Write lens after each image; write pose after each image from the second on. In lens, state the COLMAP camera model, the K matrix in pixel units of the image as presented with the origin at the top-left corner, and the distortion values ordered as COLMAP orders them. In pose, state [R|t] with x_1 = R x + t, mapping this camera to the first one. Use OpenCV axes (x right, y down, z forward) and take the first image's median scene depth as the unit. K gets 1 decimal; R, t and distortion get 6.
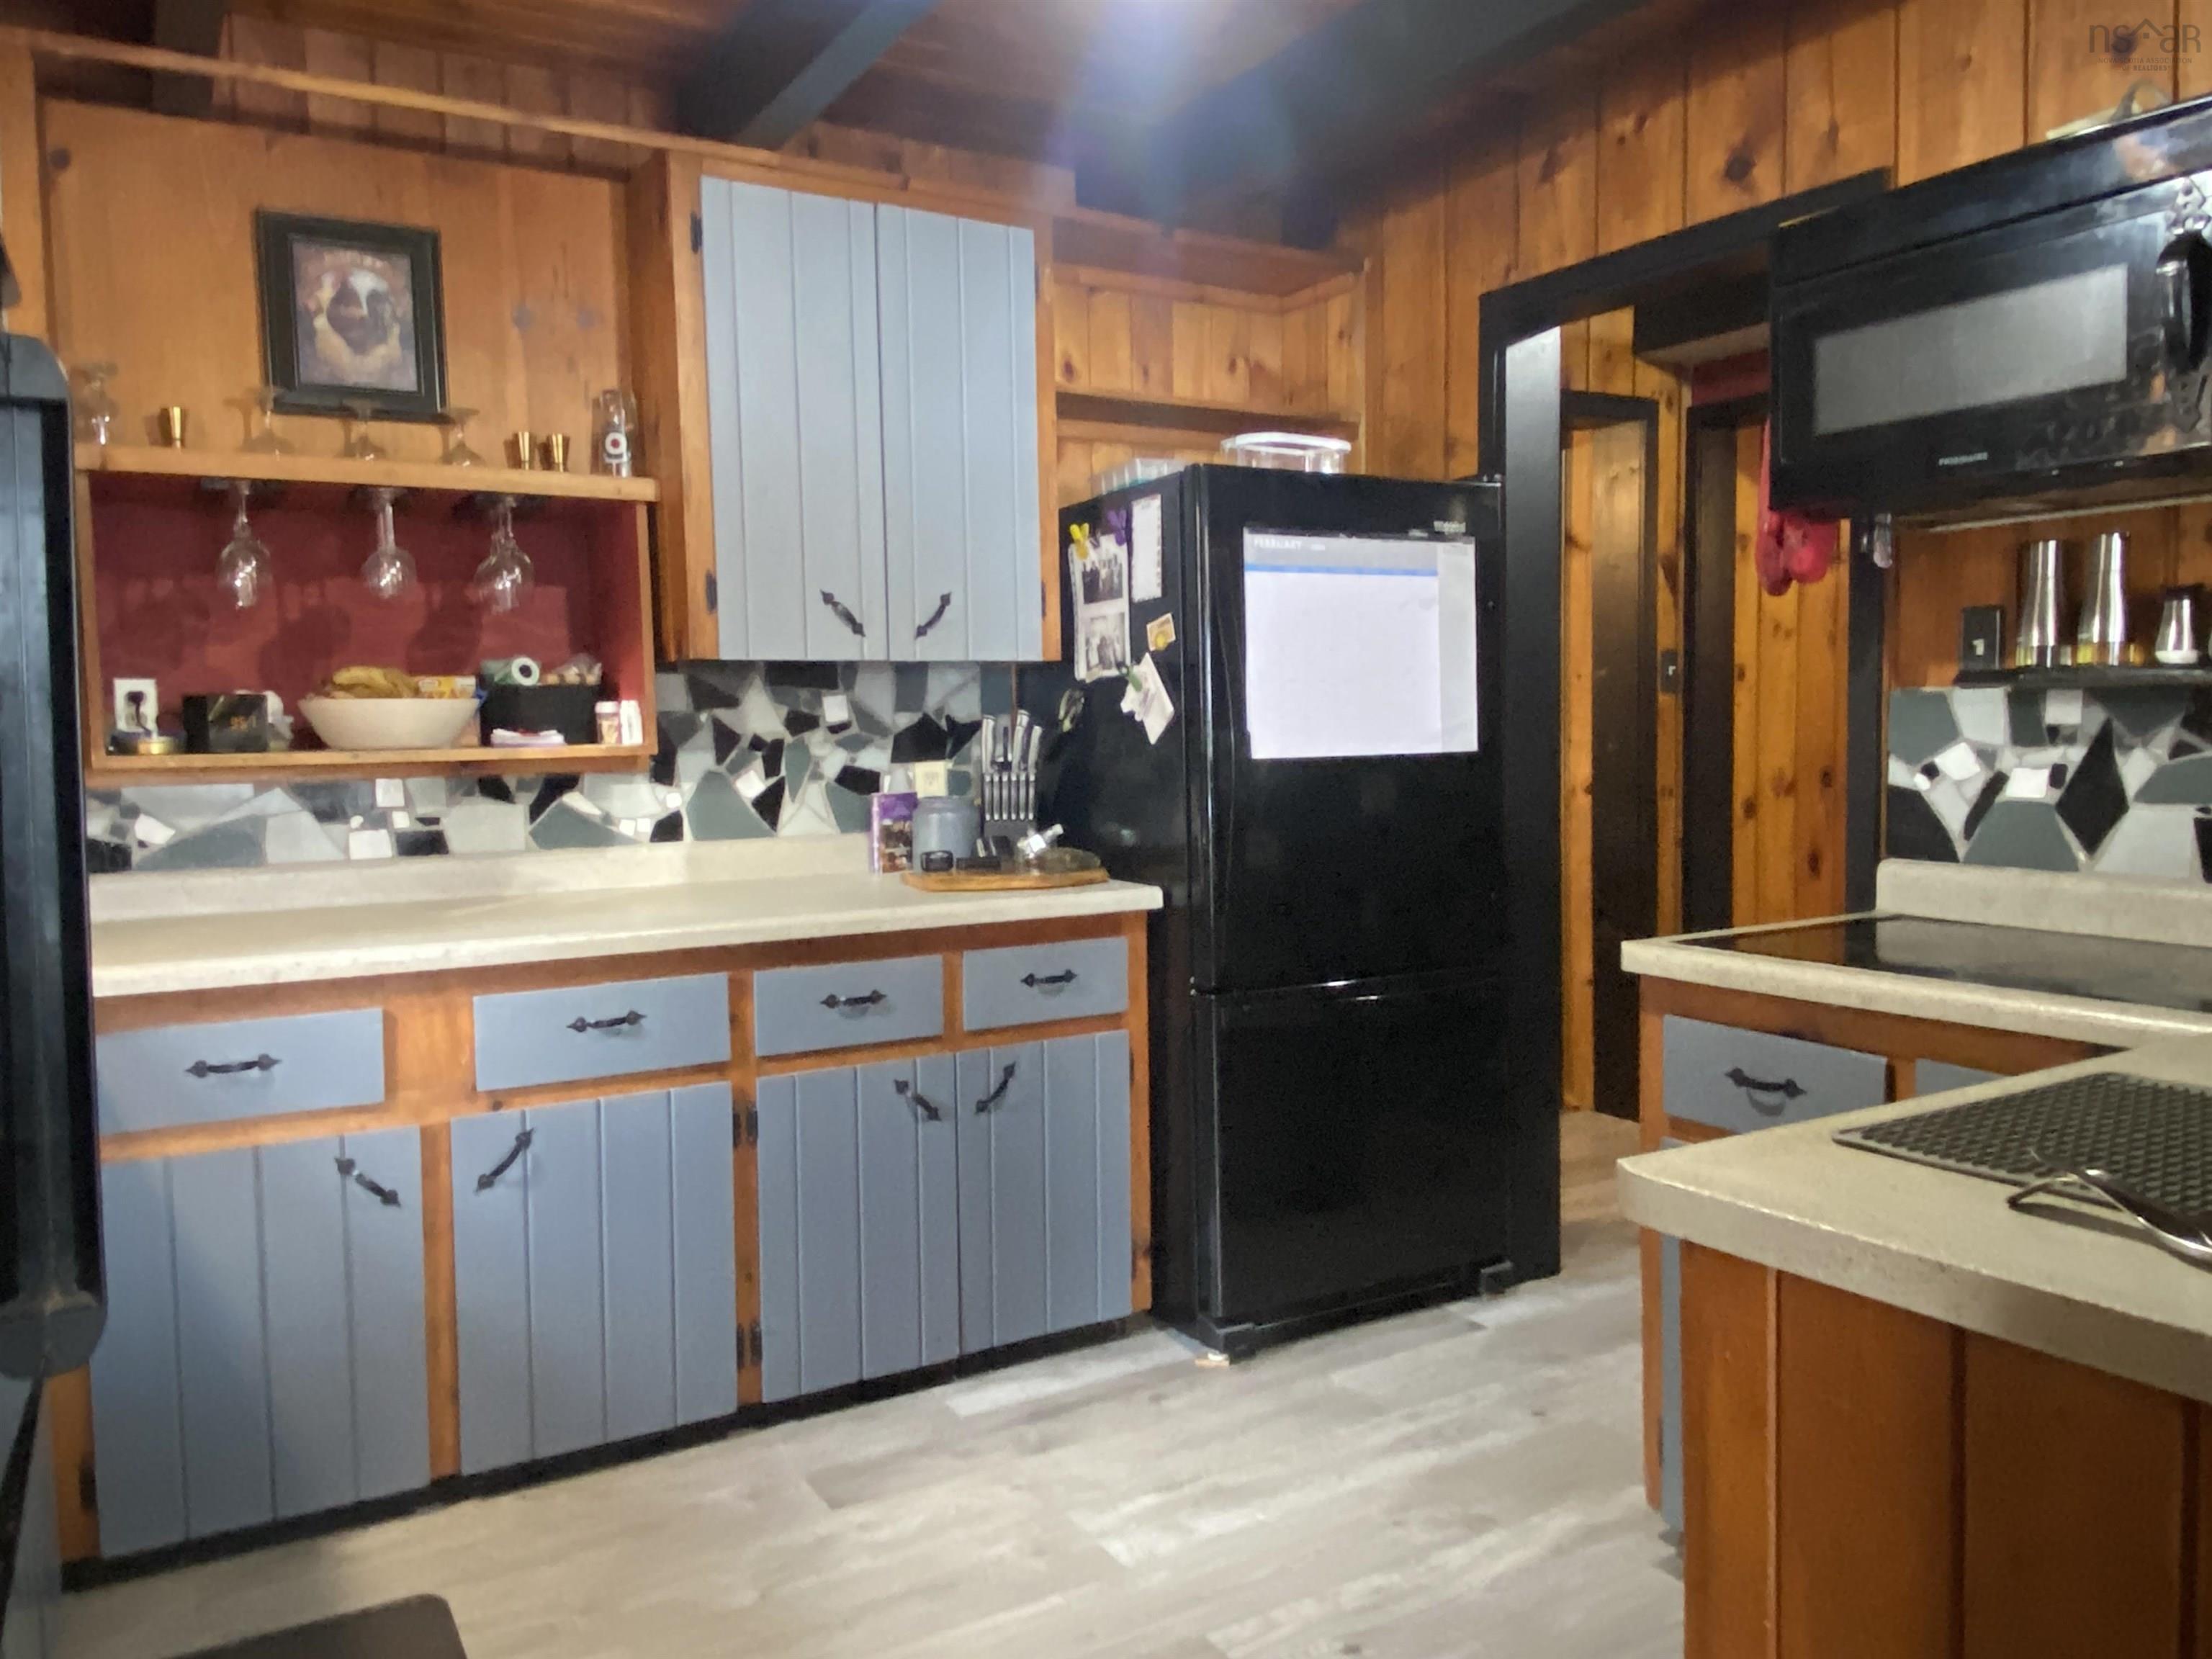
lens RADIAL K [[1608.2, 0, 1104.6], [0, 1608.2, 839.0], [0, 0, 1]] dist [0.081343, -0.107285]
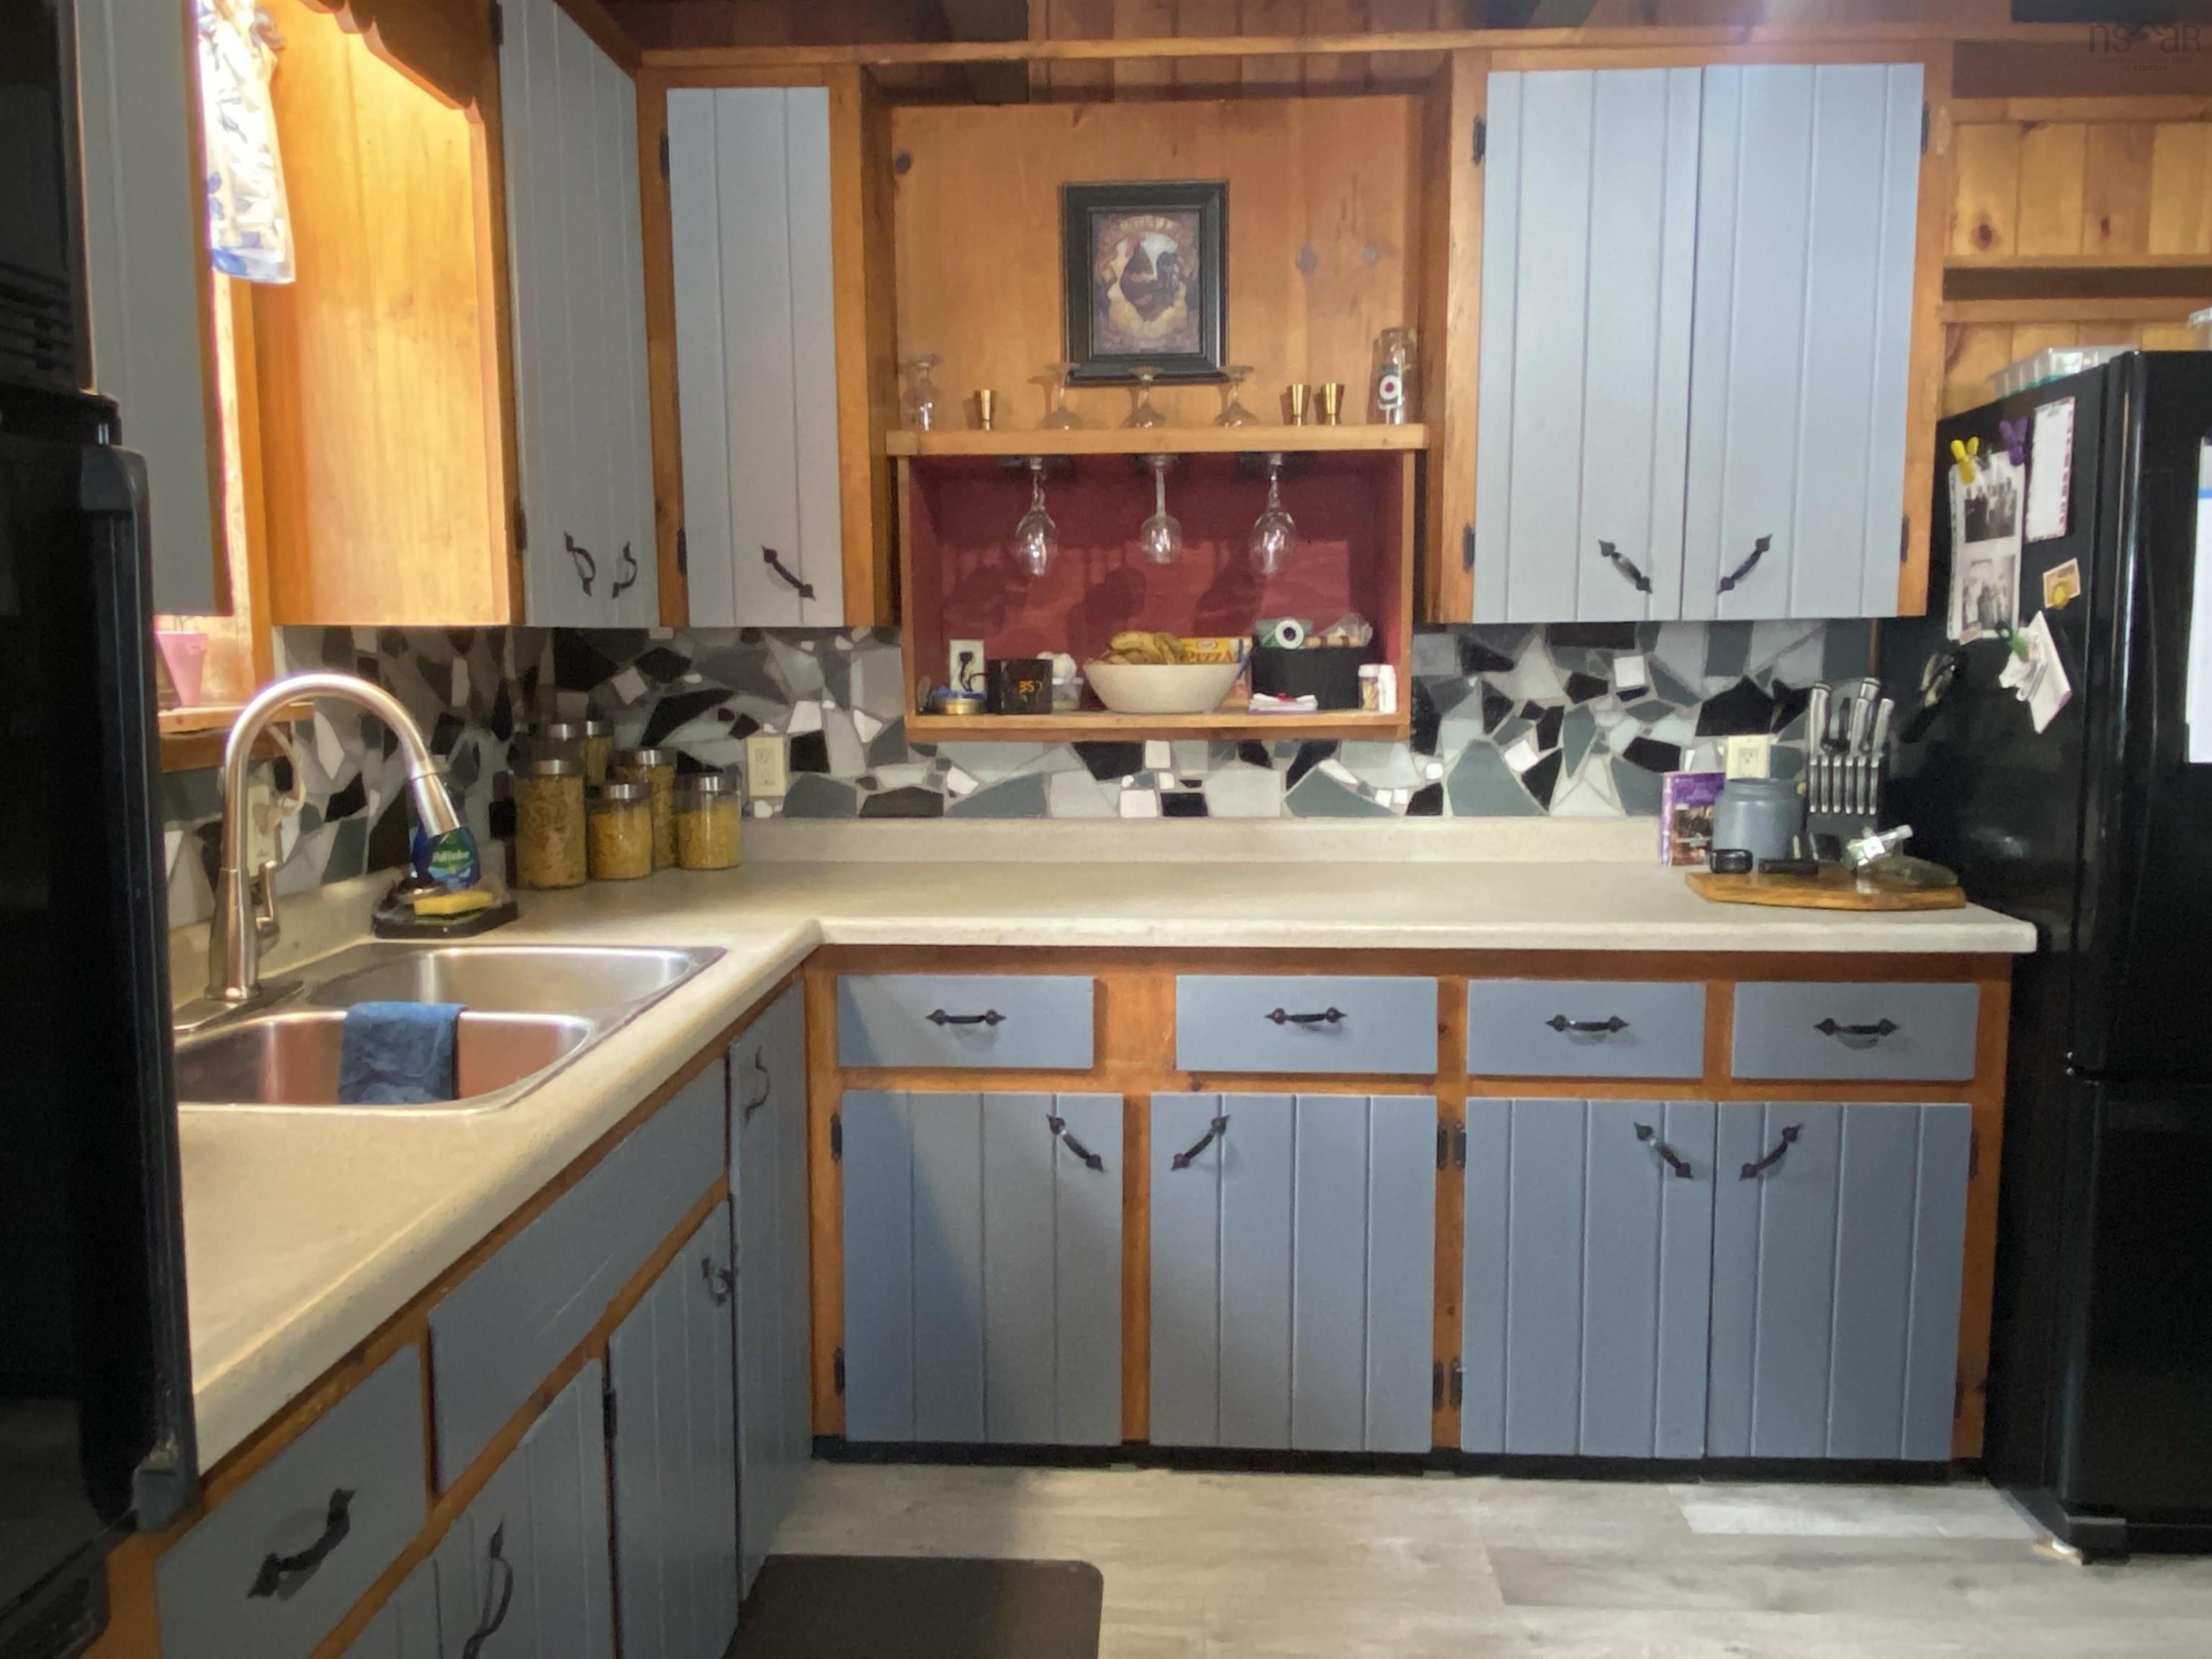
lens RADIAL K [[1608.2, 0, 1112.1], [0, 1608.2, 828.5], [0, 0, 1]] dist [0.081343, -0.107285]
pose [[0.839170, 0.073682, -0.538855, 0.086197], [-0.047249, 0.996911, 0.062734, -0.044674], [0.541813, -0.027184, 0.840059, 0.136090]]
